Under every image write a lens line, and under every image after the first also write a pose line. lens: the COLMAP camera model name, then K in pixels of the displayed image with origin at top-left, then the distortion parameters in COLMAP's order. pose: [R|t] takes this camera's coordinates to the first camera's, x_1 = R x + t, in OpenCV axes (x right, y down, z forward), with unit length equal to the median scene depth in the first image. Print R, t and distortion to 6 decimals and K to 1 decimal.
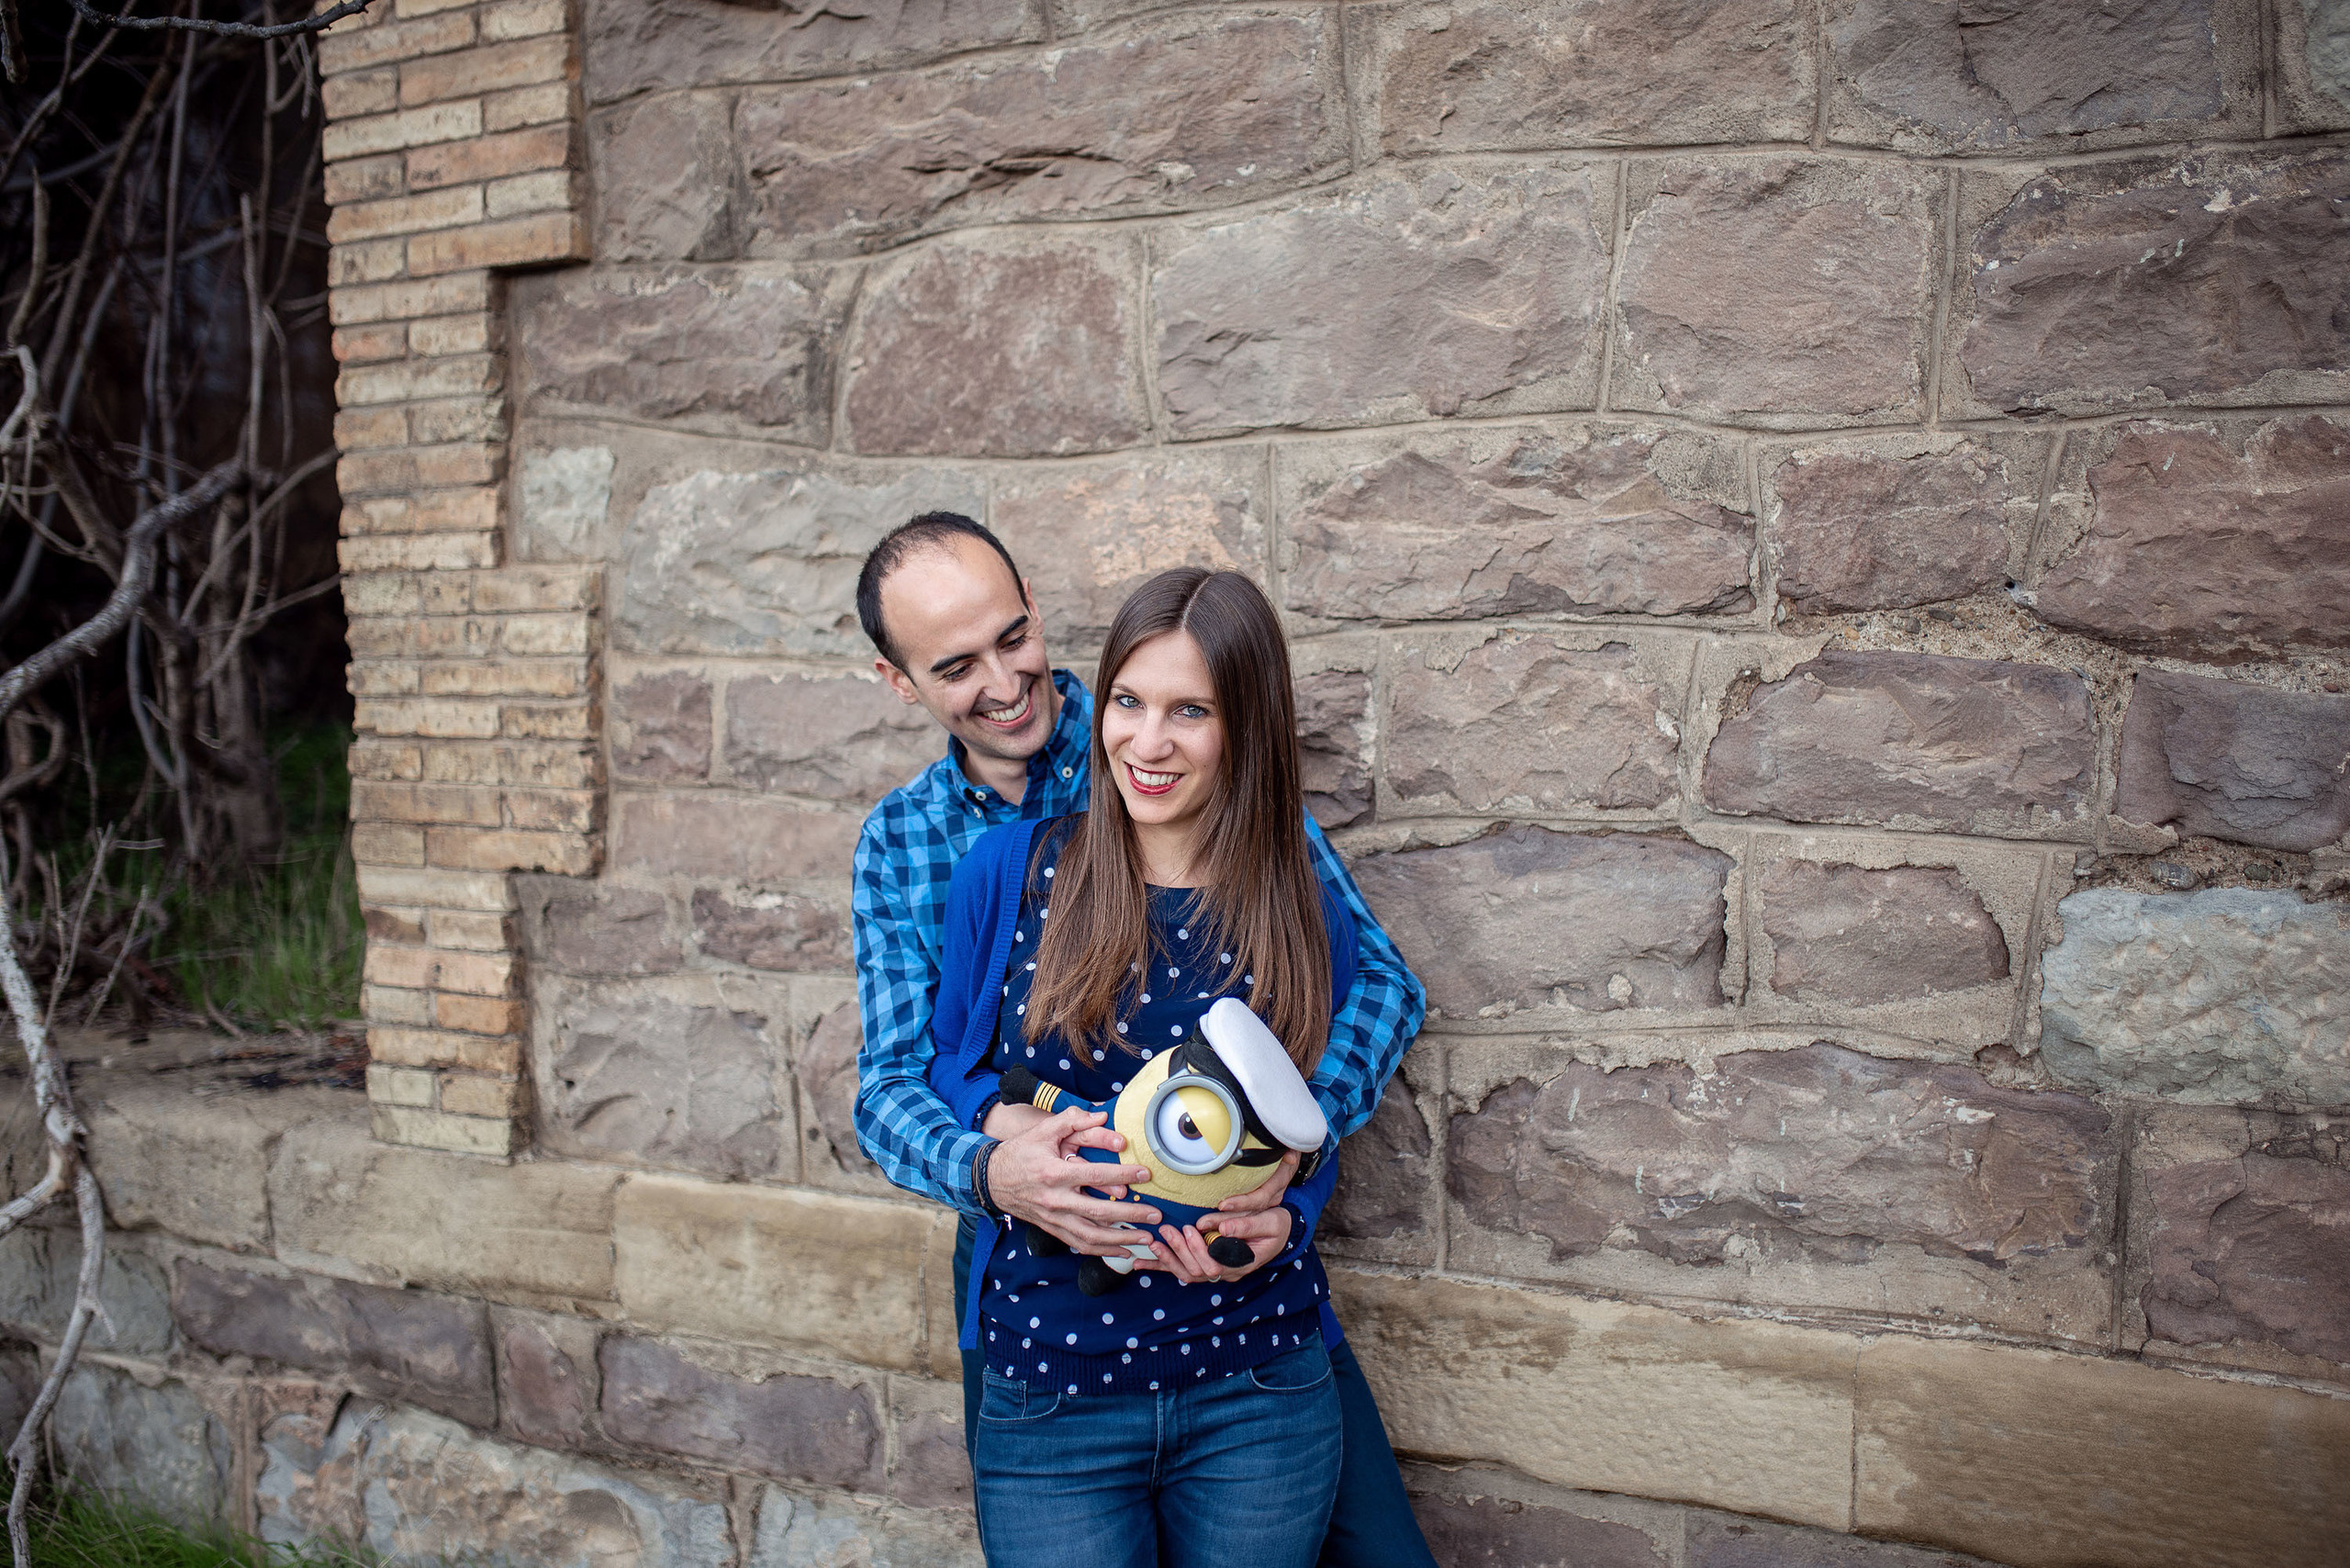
lens RADIAL K [[2212.2, 0, 1175.0], [0, 2212.2, 784.0], [0, 0, 1]] dist [-0.067348, 0.096094]
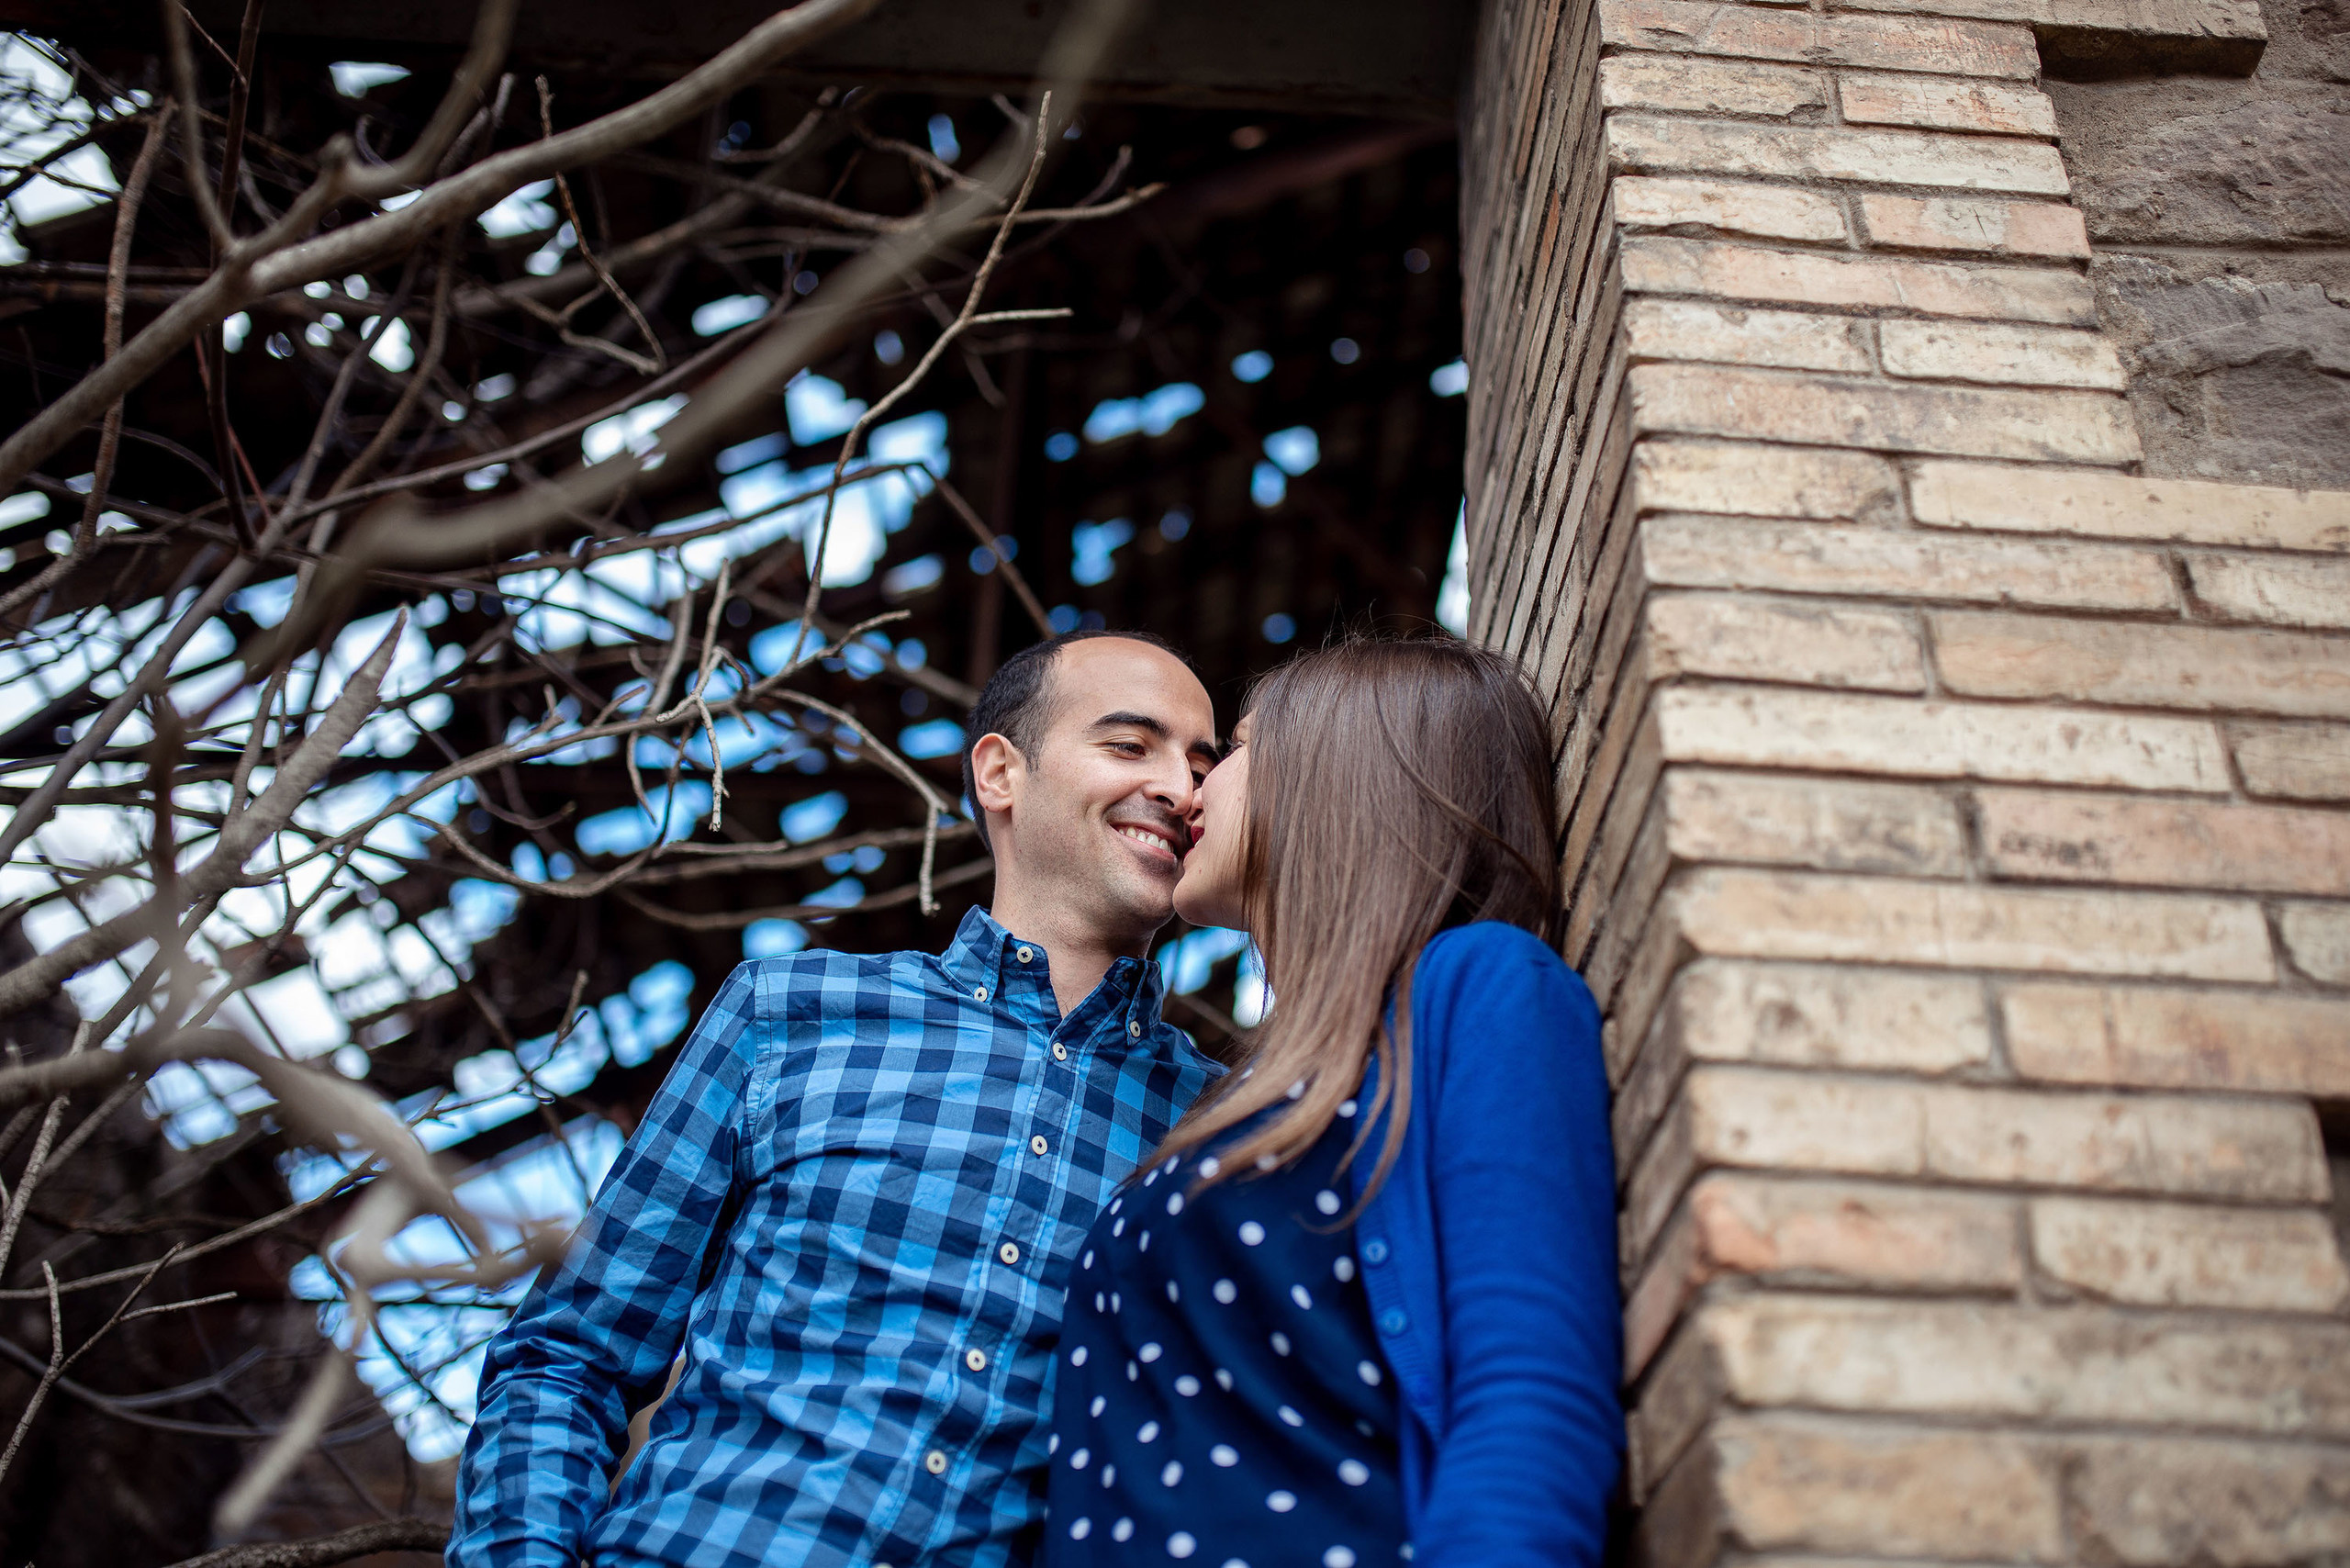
lens RADIAL K [[2241.4, 0, 1175.0], [0, 2241.4, 784.0], [0, 0, 1]] dist [-0.060976, 0.087919]
pose [[0.863314, 0.330927, 0.381020, -0.645328], [-0.030317, 0.787637, -0.615393, -0.047958], [-0.503756, 0.519725, 0.690011, 0.836529]]
